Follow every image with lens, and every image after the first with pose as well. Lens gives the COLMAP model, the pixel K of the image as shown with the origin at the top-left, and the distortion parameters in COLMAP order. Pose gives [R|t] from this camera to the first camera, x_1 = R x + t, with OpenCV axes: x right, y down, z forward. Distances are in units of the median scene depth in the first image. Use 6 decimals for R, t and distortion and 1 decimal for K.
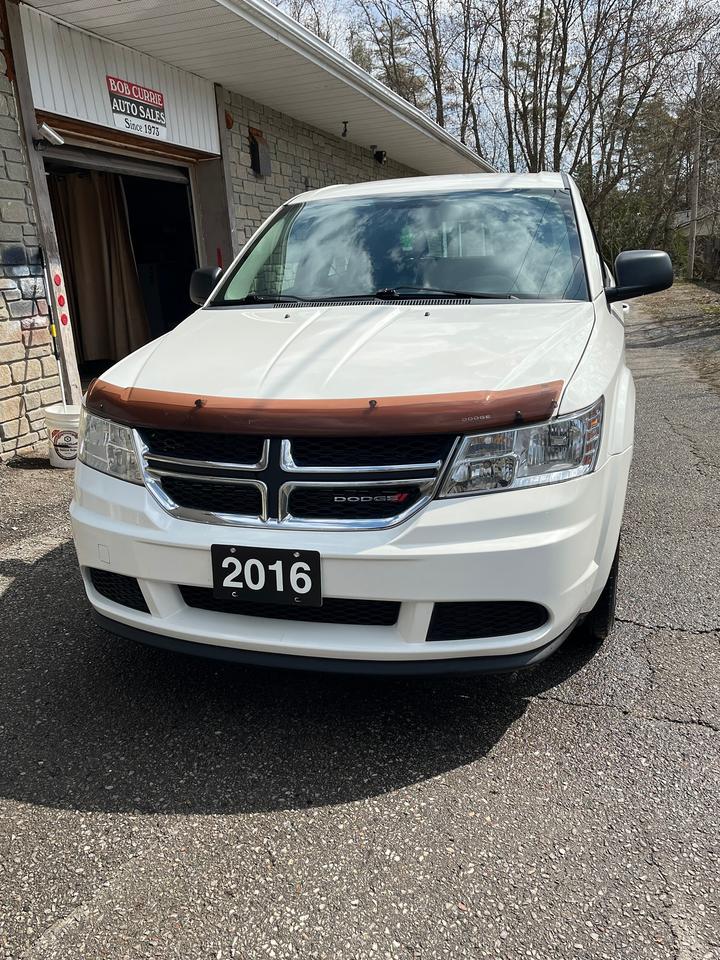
lens RADIAL K [[788.5, 0, 360.0], [0, 788.5, 480.0], [0, 0, 1]] dist [0.031588, -0.009922]
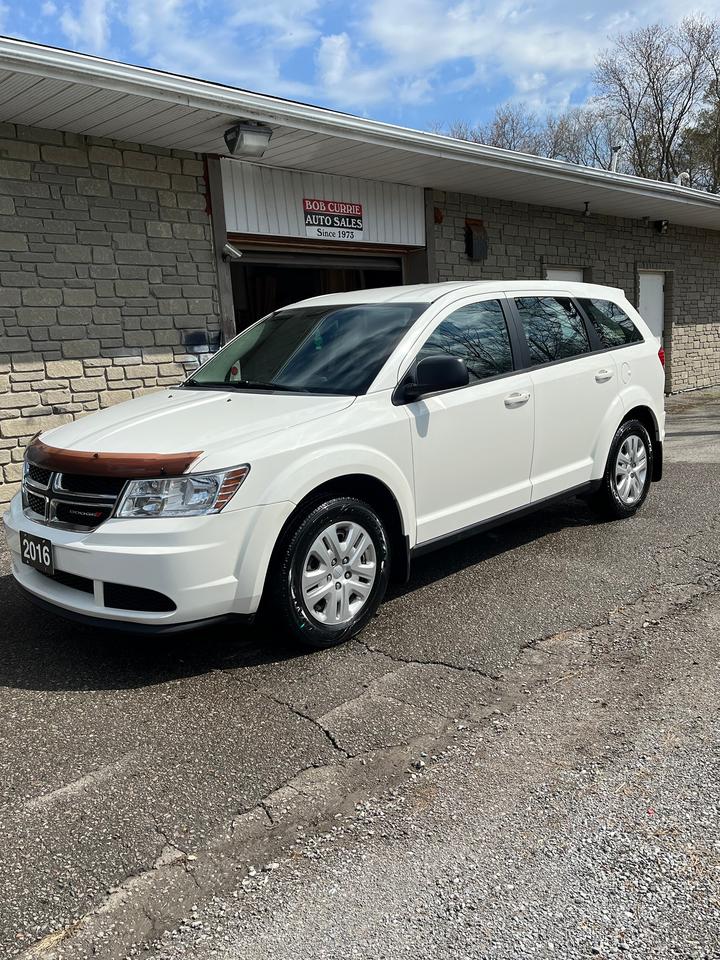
lens RADIAL K [[788.5, 0, 360.0], [0, 788.5, 480.0], [0, 0, 1]] dist [0.031588, -0.009922]
pose [[0.887613, 0.091582, -0.451393, 0.427690], [-0.121814, 0.991813, -0.038308, -0.017638], [0.444189, 0.088989, 0.891503, -0.073070]]
